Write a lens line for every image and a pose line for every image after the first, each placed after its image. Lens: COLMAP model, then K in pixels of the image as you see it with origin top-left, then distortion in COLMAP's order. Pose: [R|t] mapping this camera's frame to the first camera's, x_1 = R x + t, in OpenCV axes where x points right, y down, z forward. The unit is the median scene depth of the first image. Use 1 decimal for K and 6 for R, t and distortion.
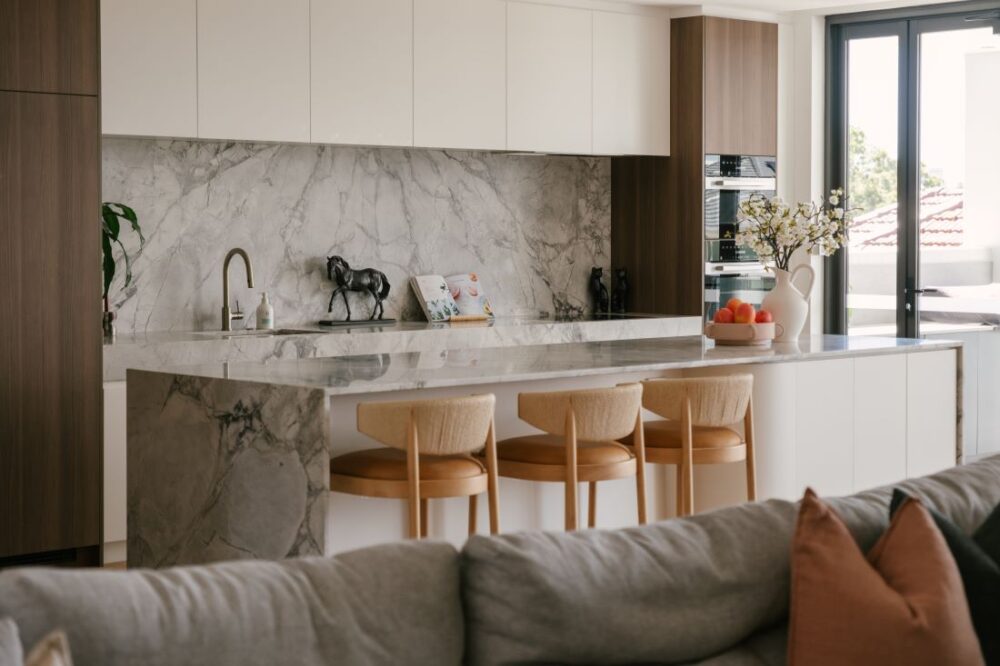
lens RADIAL K [[1831.4, 0, 500.0], [0, 1831.4, 333.0], [0, 0, 1]] dist [0.047890, 0.085020]
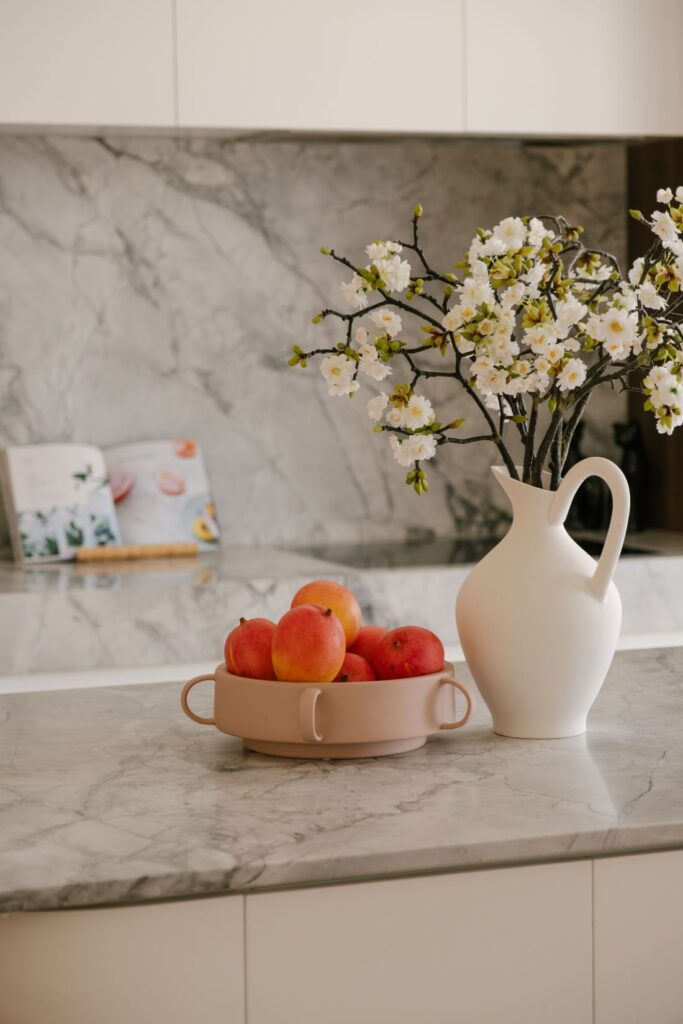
lens RADIAL K [[2370.5, 0, 341.5], [0, 2370.5, 512.0], [0, 0, 1]] dist [0.055856, 0.254610]
pose [[0.934194, 0.017848, -0.356319, 0.205784], [-0.008854, 0.999600, 0.026858, -0.030776], [0.356656, -0.021935, 0.933978, 0.519046]]
